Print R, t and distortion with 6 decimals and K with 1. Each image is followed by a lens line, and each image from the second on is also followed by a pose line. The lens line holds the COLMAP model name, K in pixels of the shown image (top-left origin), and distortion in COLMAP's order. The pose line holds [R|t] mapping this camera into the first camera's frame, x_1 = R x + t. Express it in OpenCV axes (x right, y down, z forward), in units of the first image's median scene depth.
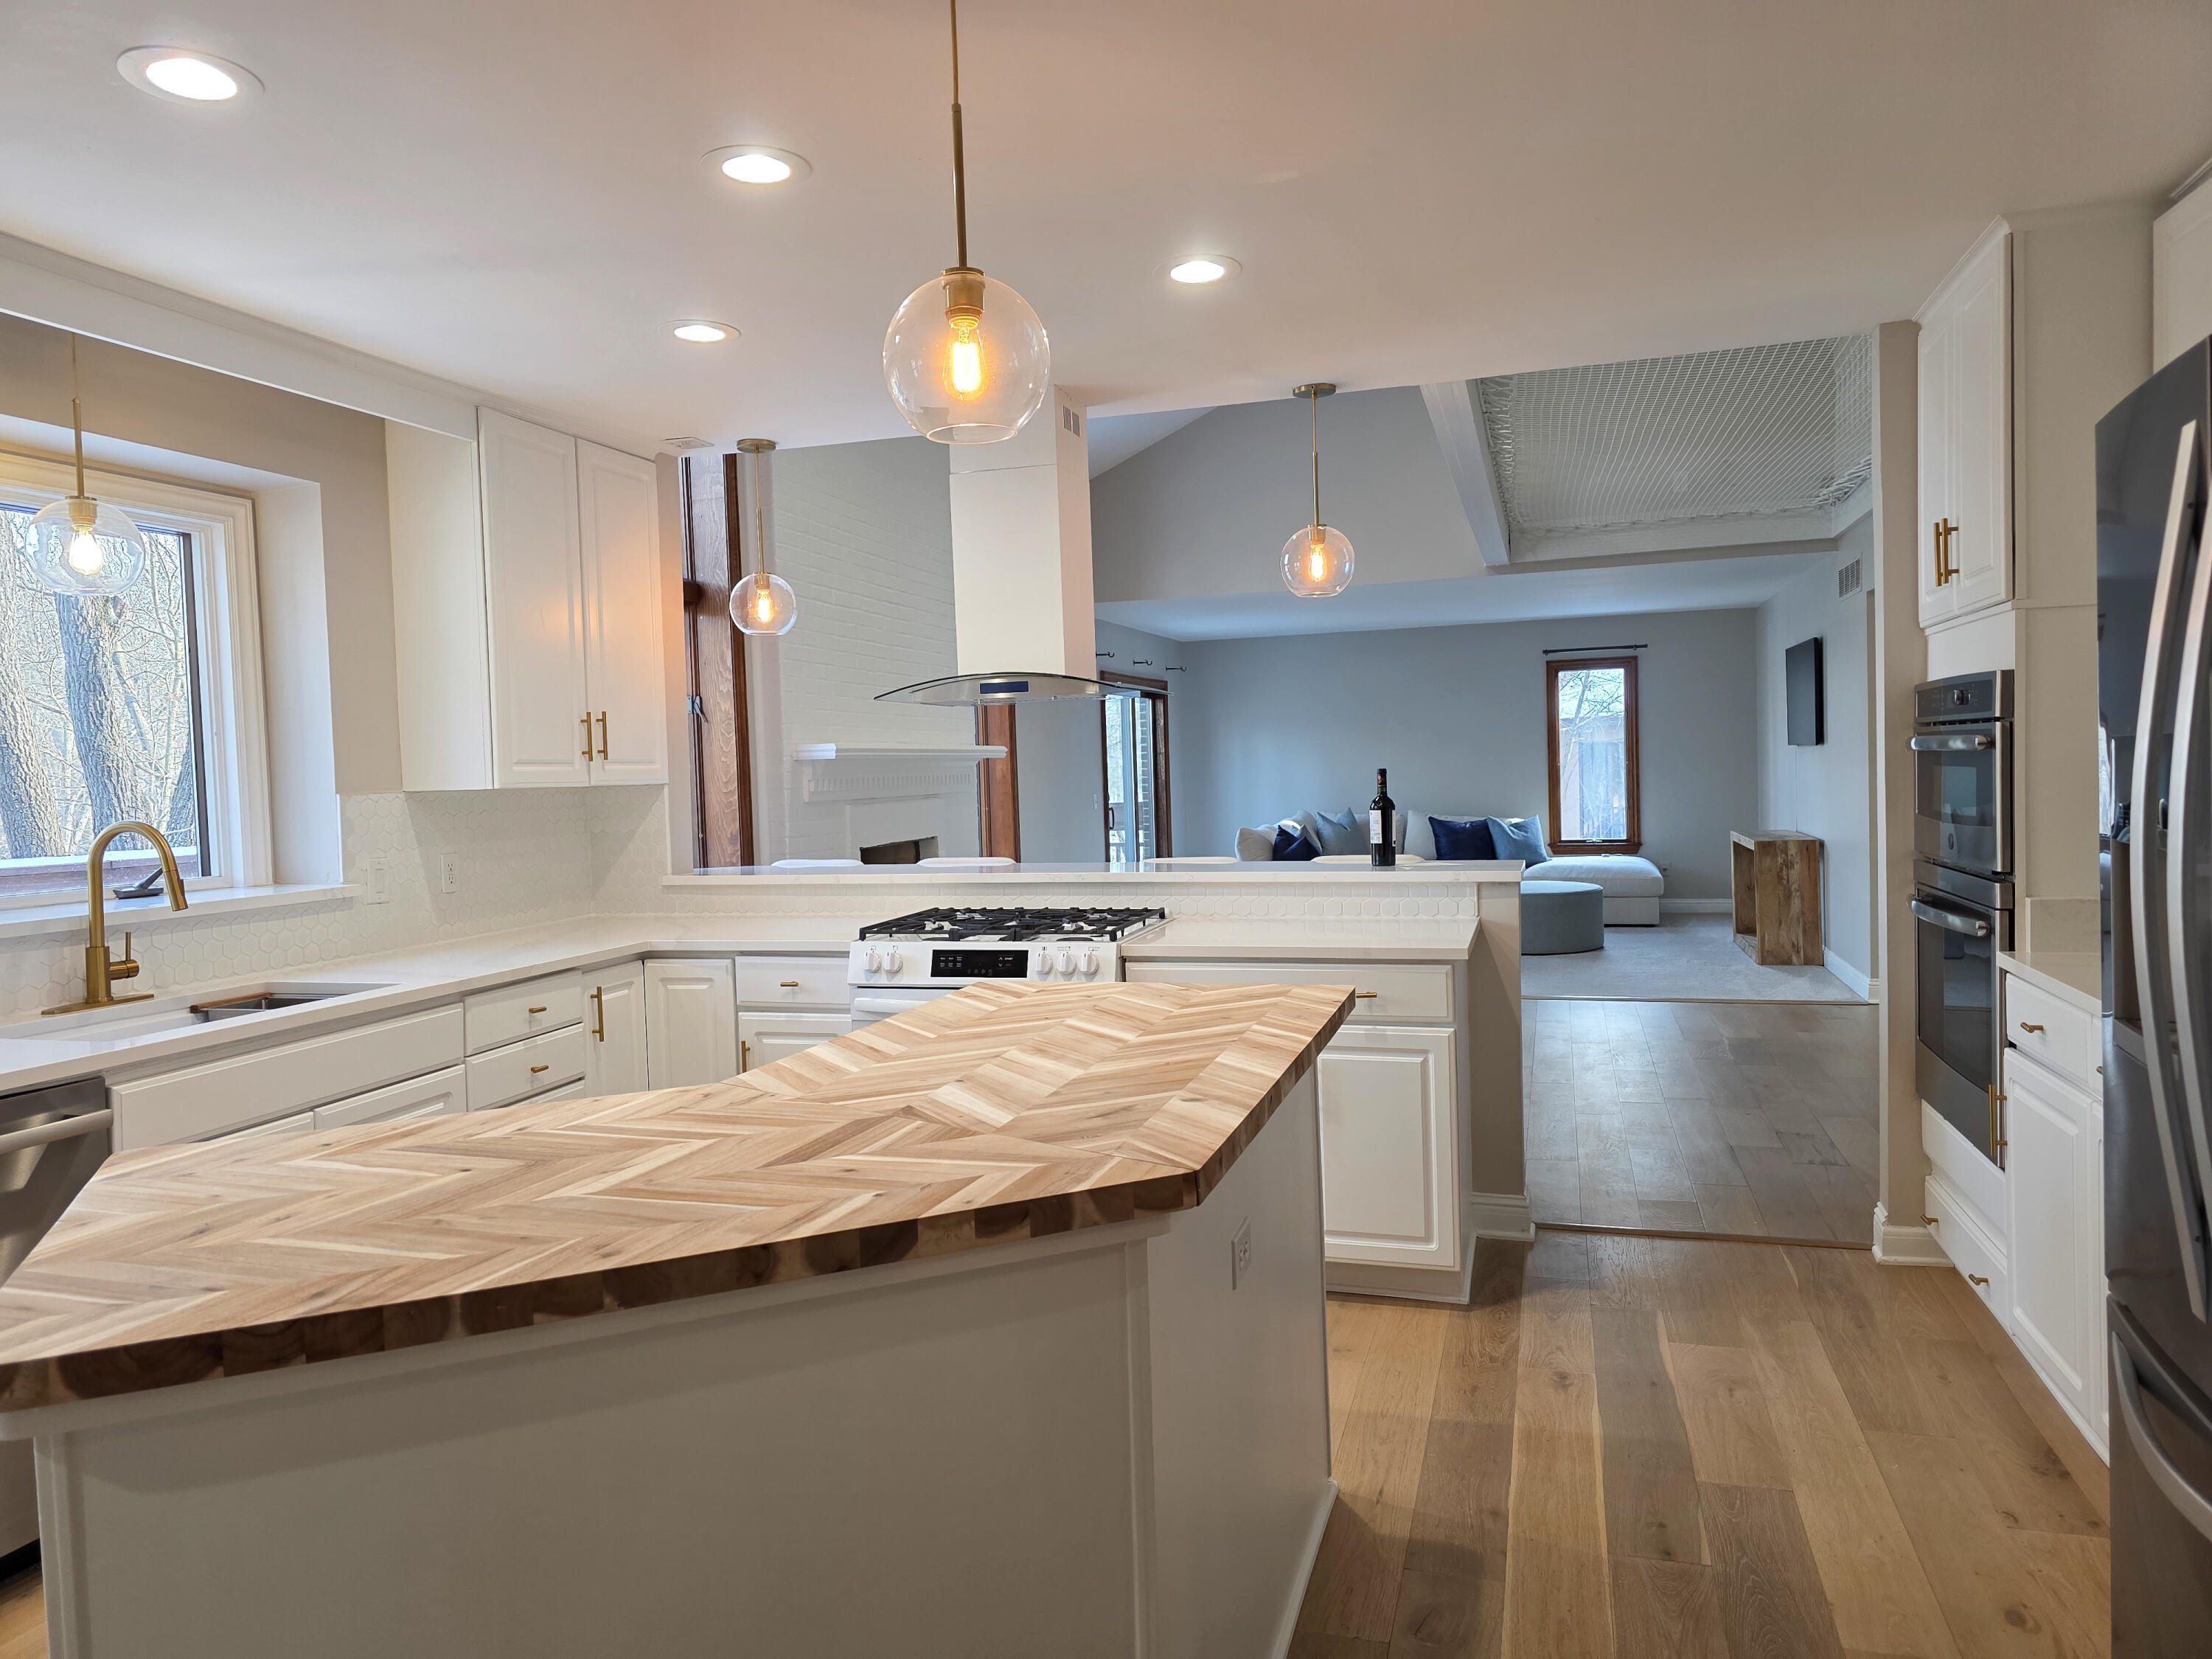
lens RADIAL K [[1485.0, 0, 1090.2], [0, 1485.0, 821.9], [0, 0, 1]] dist [0.035060, -0.006289]
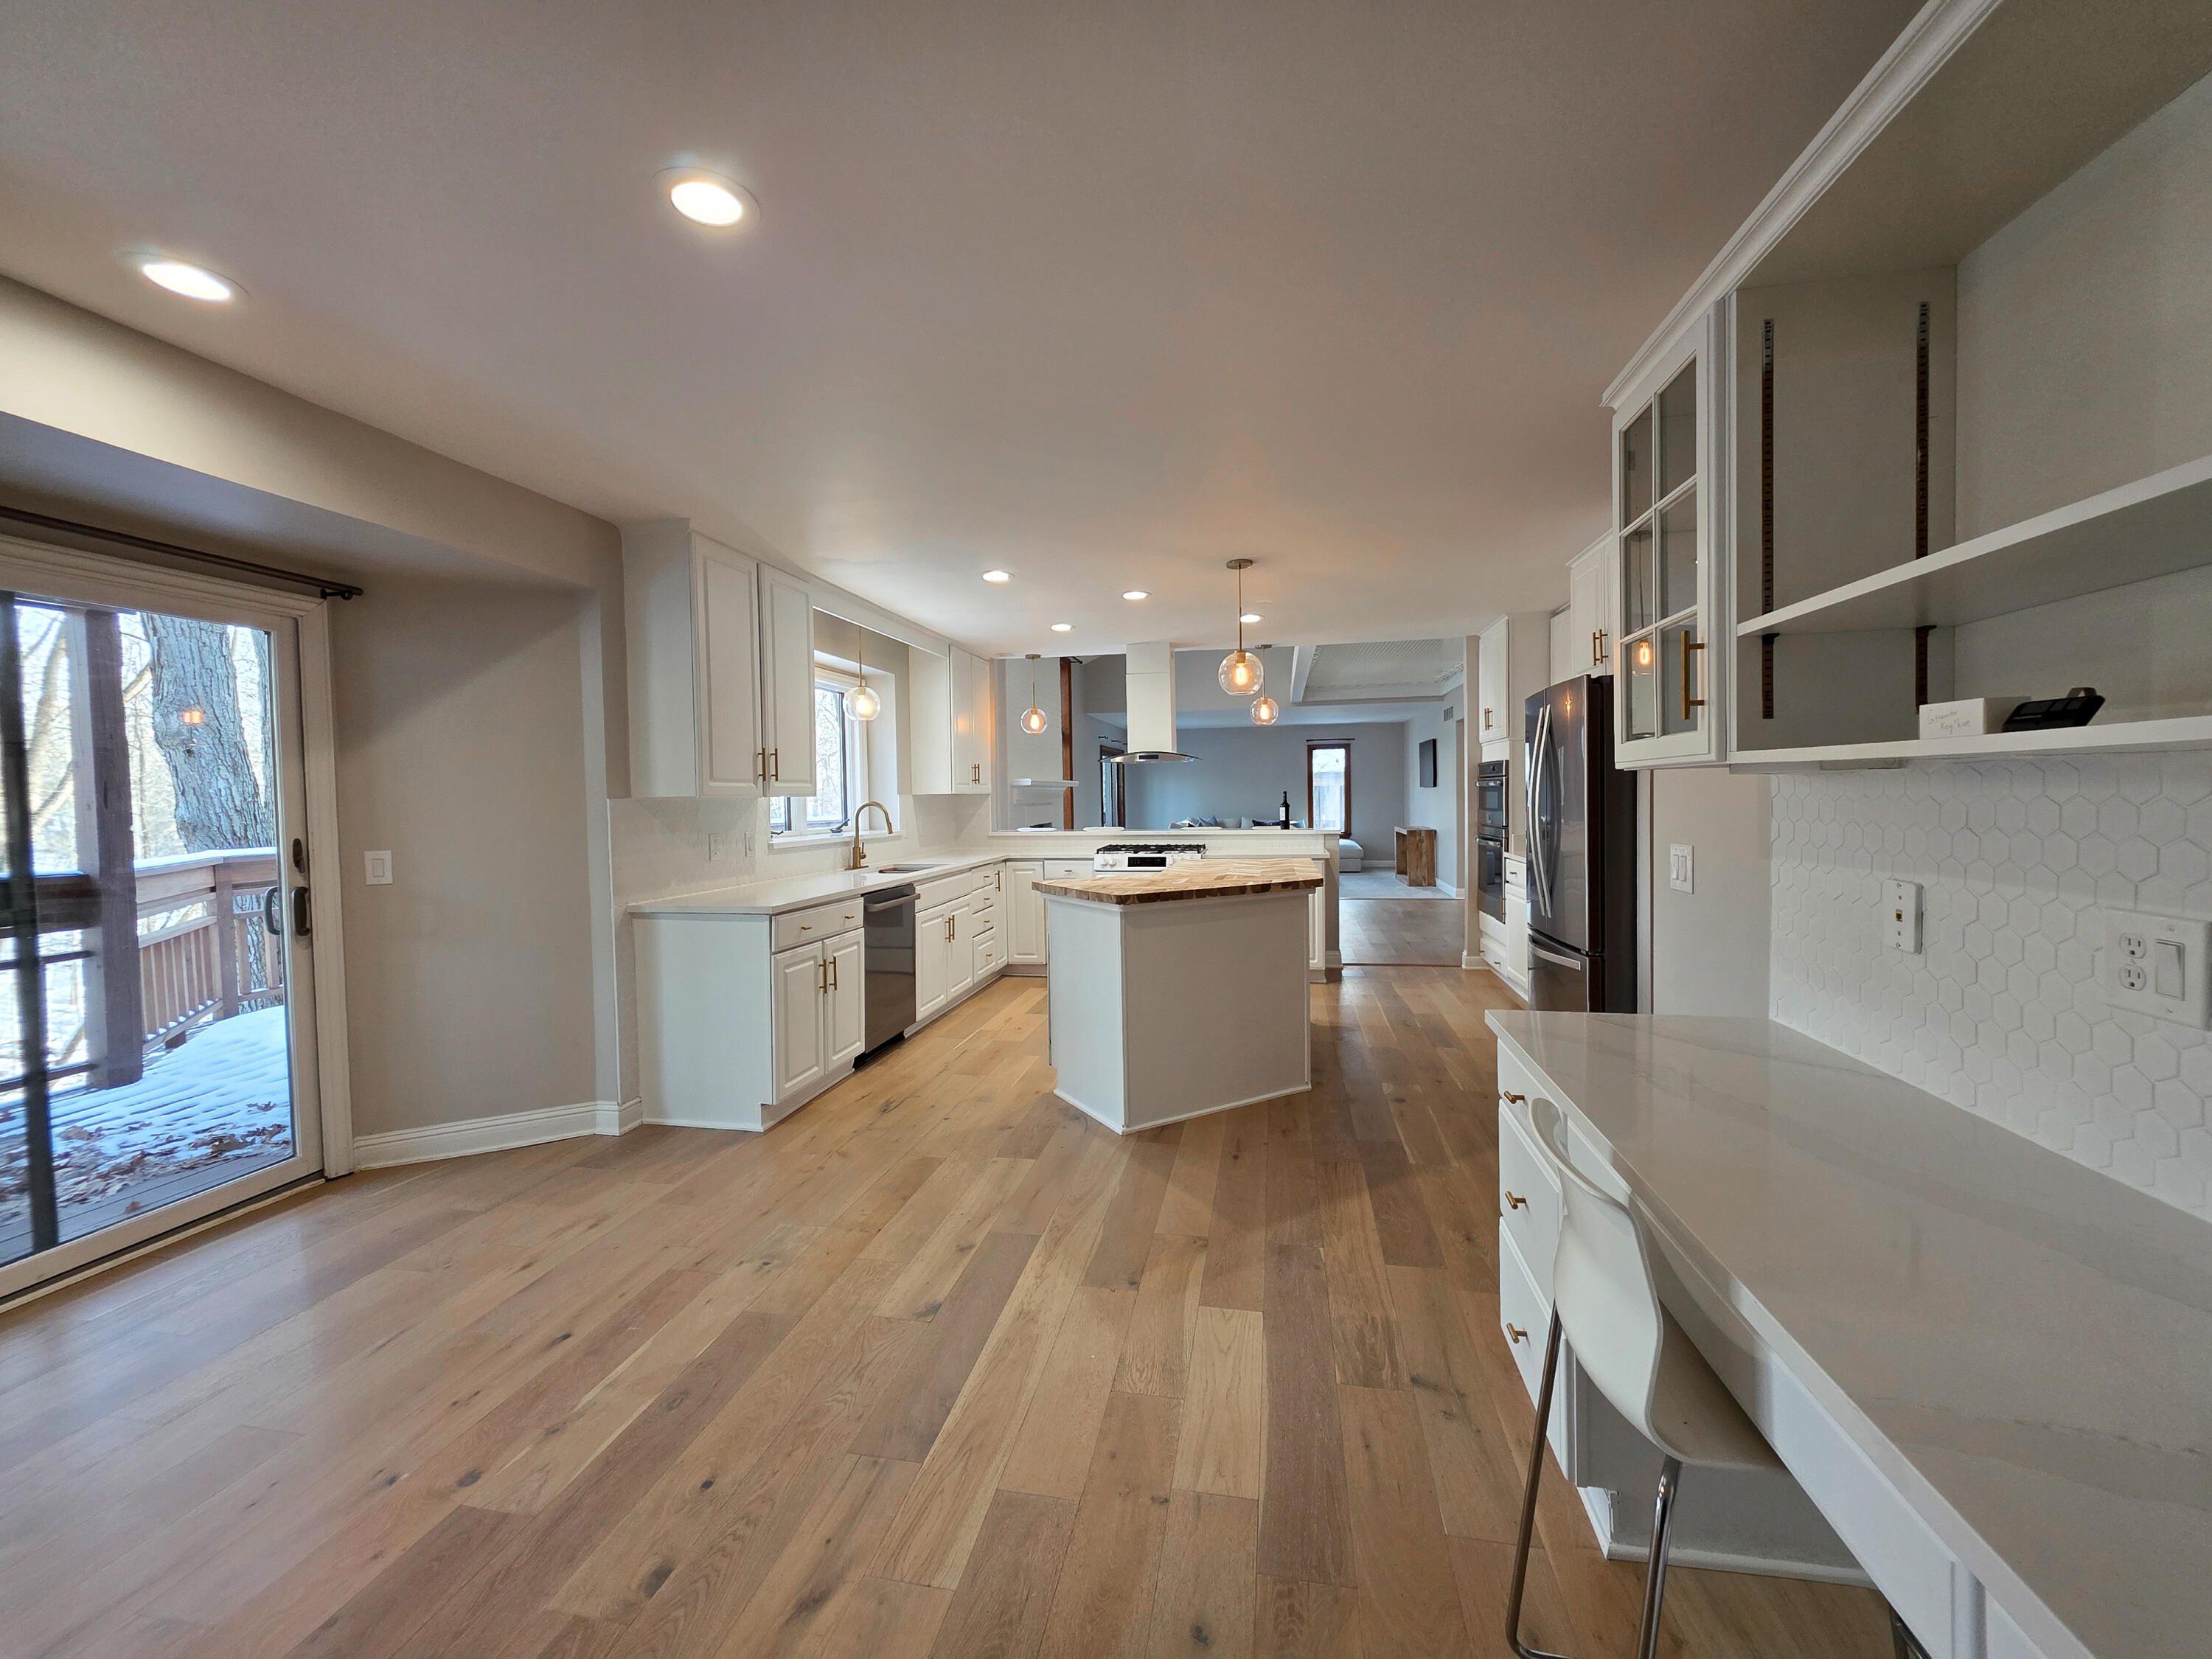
lens RADIAL K [[883.7, 0, 1118.1], [0, 883.7, 823.6], [0, 0, 1]] dist [0.001466, 0.000264]
pose [[0.992352, 0.009975, 0.123035, -0.145533], [-0.009014, 0.999924, -0.008368, 0.018737], [-0.123109, 0.007195, 0.992367, -0.253028]]
